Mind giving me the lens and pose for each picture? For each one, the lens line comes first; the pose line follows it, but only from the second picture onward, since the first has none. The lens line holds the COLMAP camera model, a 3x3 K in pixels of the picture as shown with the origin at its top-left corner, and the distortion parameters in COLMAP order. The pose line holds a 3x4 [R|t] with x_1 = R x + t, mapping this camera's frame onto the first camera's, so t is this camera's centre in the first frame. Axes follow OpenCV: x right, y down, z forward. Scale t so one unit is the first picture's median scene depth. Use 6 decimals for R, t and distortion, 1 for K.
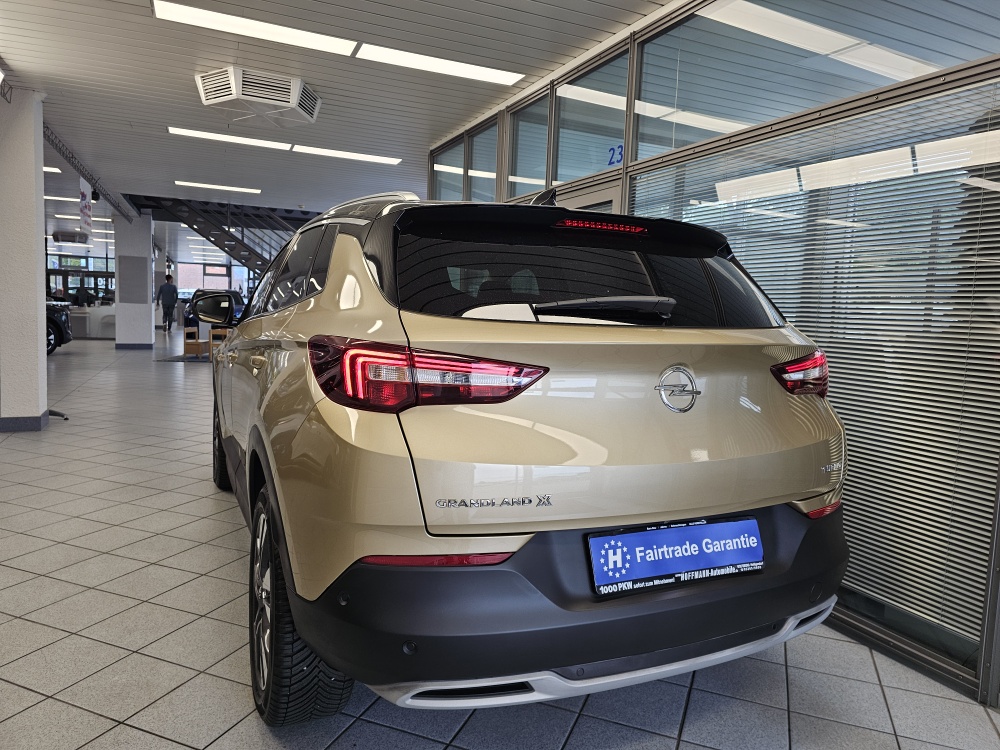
lens RADIAL K [[686.2, 0, 522.9], [0, 686.2, 369.2], [0, 0, 1]] dist [0.058643, -0.063230]
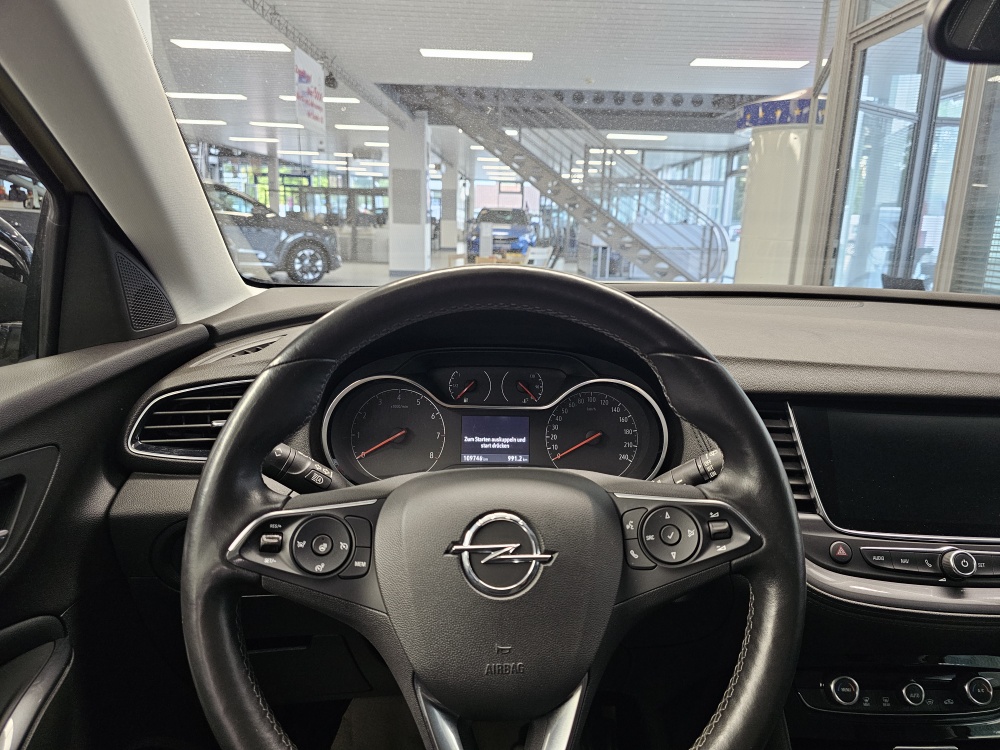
lens RADIAL K [[686.2, 0, 509.7], [0, 686.2, 366.2], [0, 0, 1]] dist [0.058643, -0.063230]
pose [[0.904485, 0.081515, -0.418643, -0.141770], [-0.034779, 0.992394, 0.118091, -0.053641], [0.425085, -0.092251, 0.900440, 0.571618]]
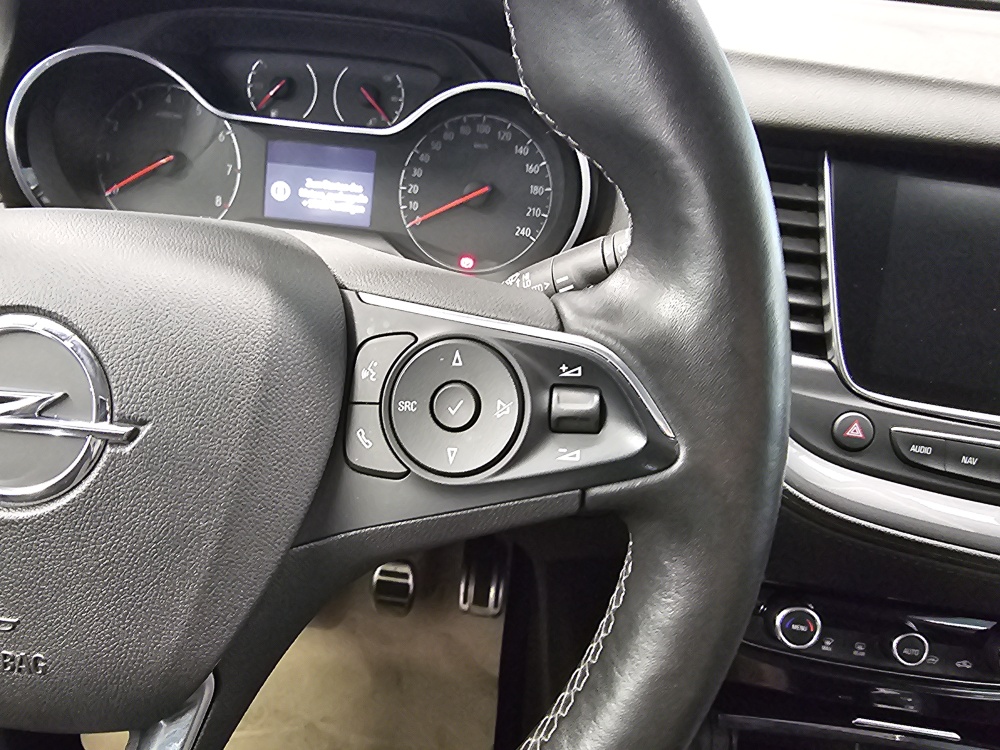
lens RADIAL K [[693.5, 0, 423.0], [0, 693.5, 375.9], [0, 0, 1]] dist [0.002213, -0.002281]
pose [[0.837129, 0.312175, -0.449179, -0.143632], [-0.096062, 0.892298, 0.441108, -0.042330], [0.538504, -0.326116, 0.776957, 0.618447]]
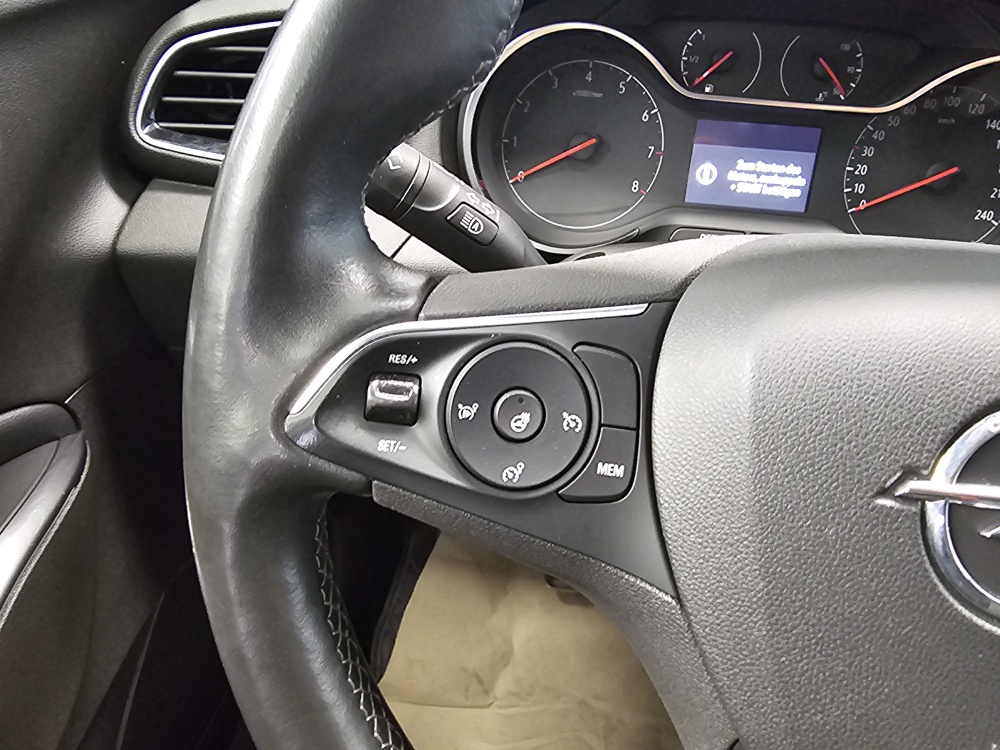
lens RADIAL K [[693.5, 0, 499.0], [0, 693.5, 366.2], [0, 0, 1]] dist [0.002213, -0.002281]
pose [[0.823090, 0.329772, -0.462356, -0.175636], [-0.068613, 0.865915, 0.495462, -0.041835], [0.563751, -0.376087, 0.735353, 0.605322]]
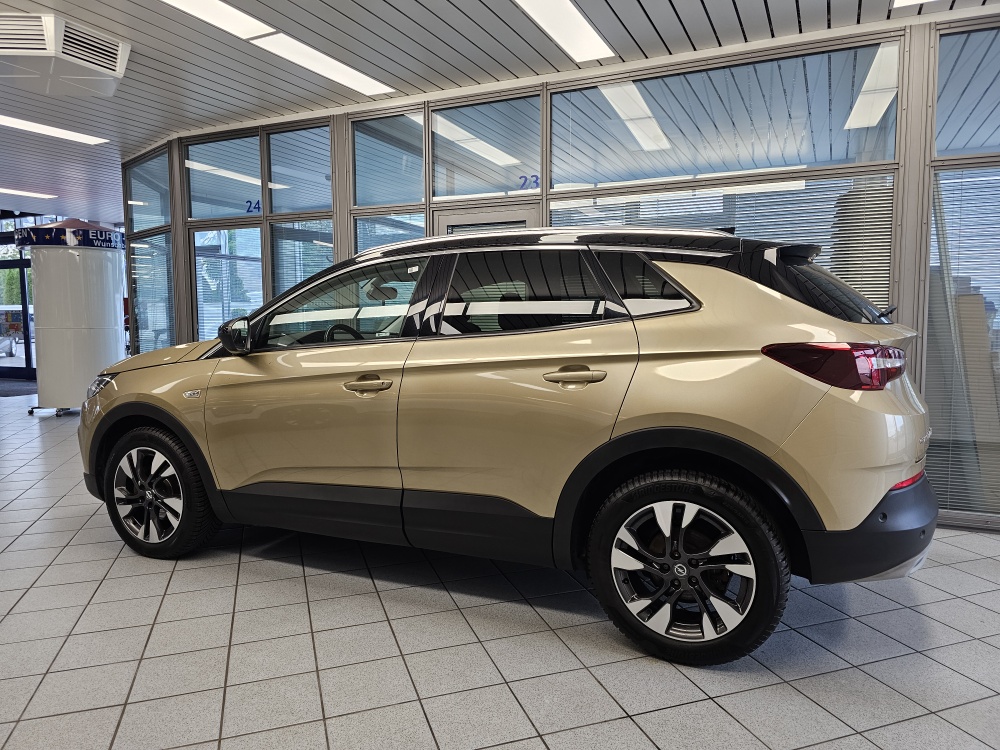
lens RADIAL K [[686.2, 0, 515.5], [0, 686.2, 363.7], [0, 0, 1]] dist [0.058643, -0.063230]
pose [[0.760503, -0.087399, 0.643426, -0.446696], [0.088870, 0.995585, 0.030194, -0.028092], [-0.643224, 0.034219, 0.764913, 0.089136]]
